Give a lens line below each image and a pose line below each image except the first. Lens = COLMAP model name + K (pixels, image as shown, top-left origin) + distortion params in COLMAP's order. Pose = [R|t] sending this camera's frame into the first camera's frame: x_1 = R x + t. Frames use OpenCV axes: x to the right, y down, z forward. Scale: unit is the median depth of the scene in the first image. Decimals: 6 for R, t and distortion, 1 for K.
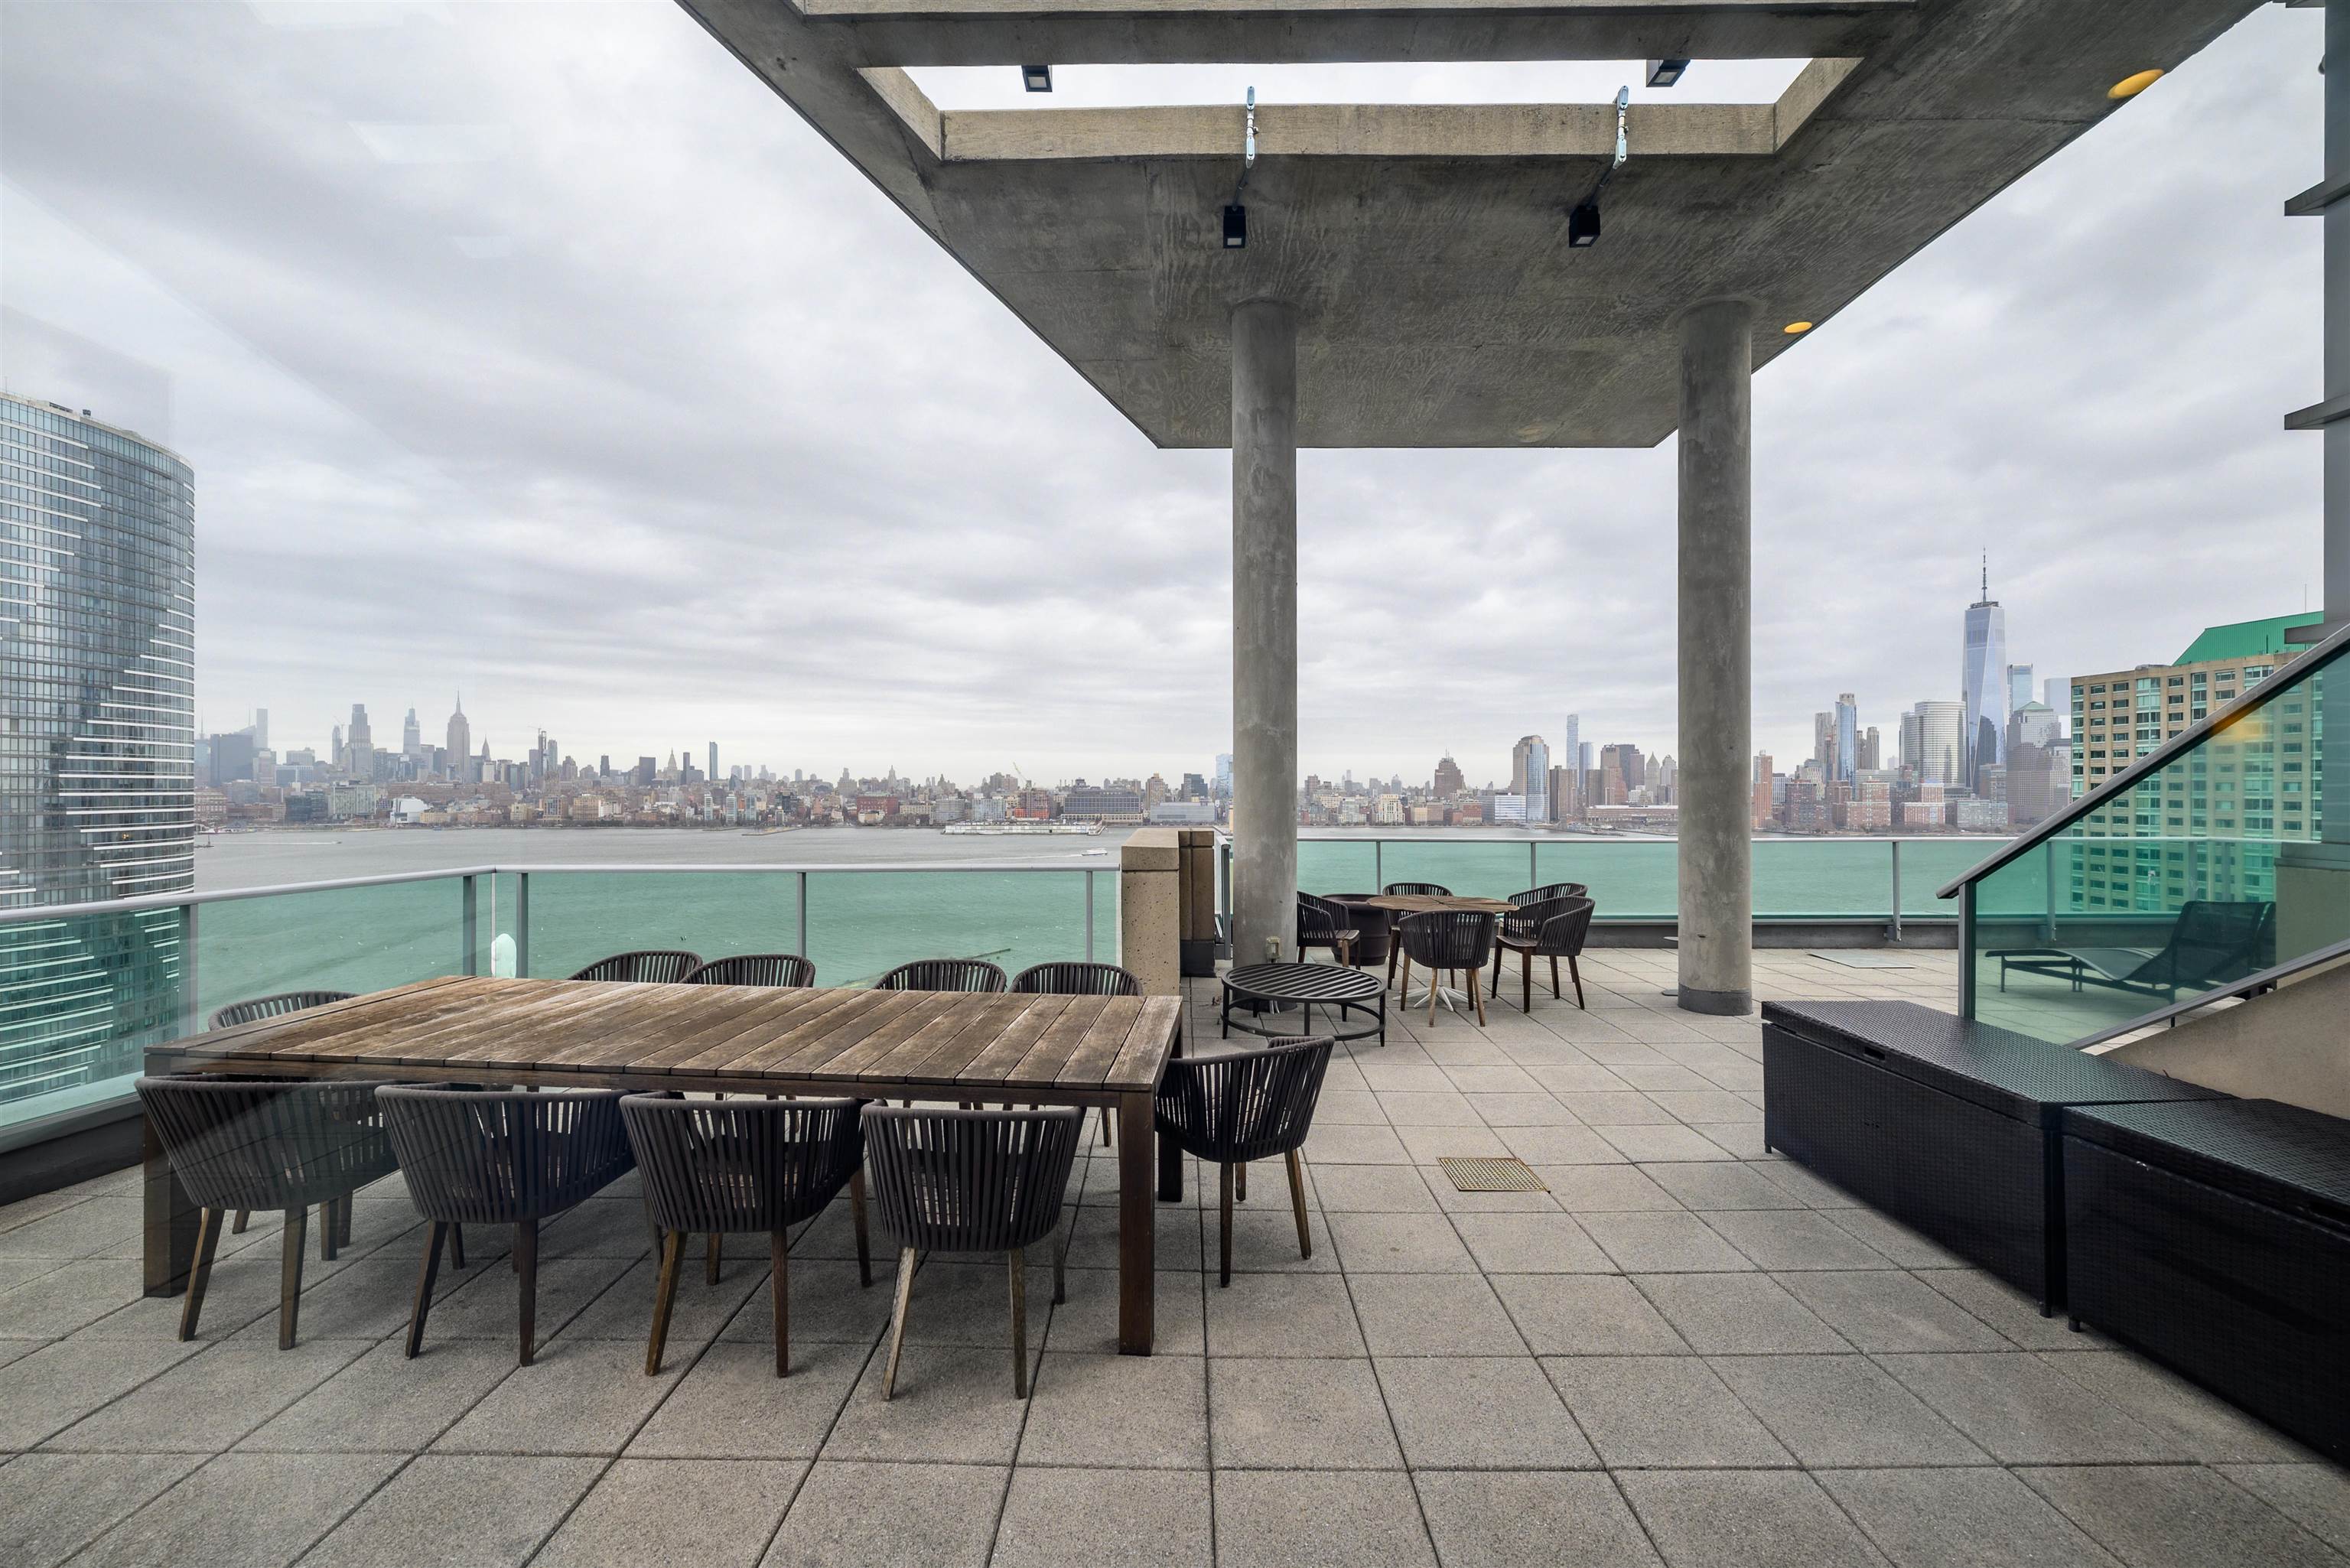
lens RADIAL K [[966.1, 0, 1160.6], [0, 966.1, 773.0], [0, 0, 1]] dist [0.000020, -0.000018]
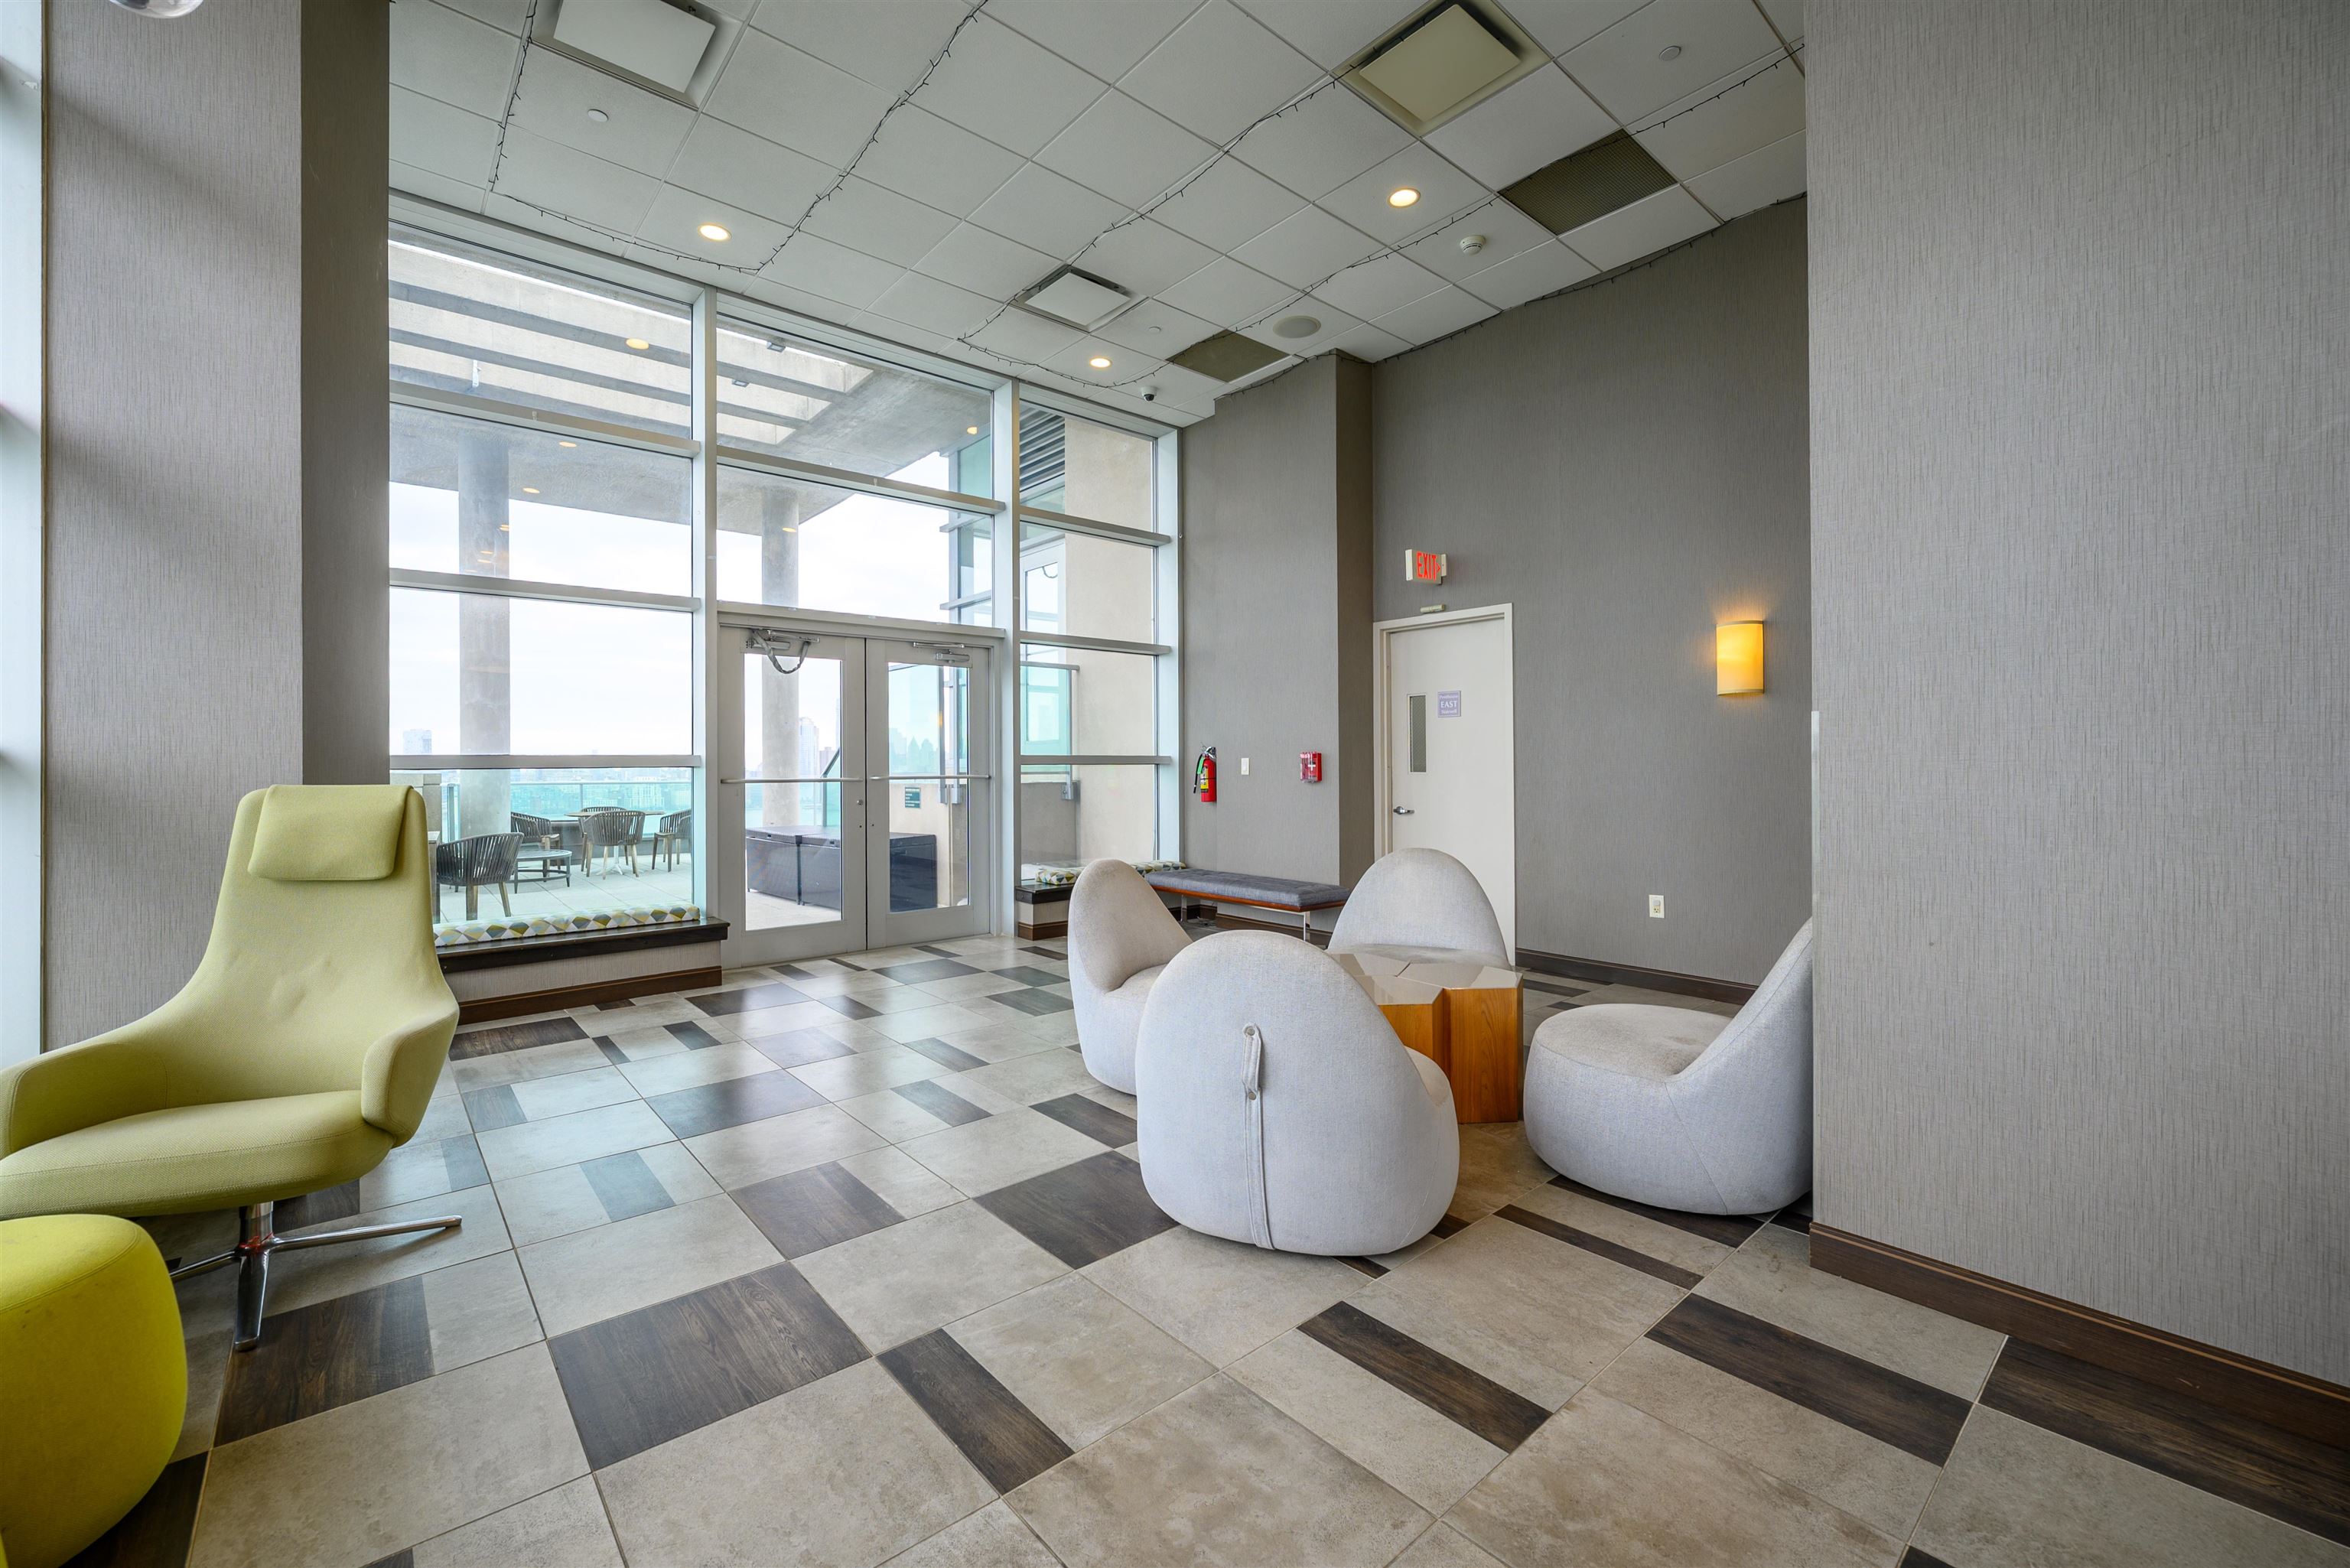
lens RADIAL K [[966.1, 0, 1160.6], [0, 966.1, 773.0], [0, 0, 1]] dist [0.000020, -0.000018]
pose [[0.755863, -0.004544, 0.654713, -0.085417], [-0.008084, 0.999835, 0.016273, 0.030668], [-0.654679, -0.017593, 0.755702, -0.851440]]
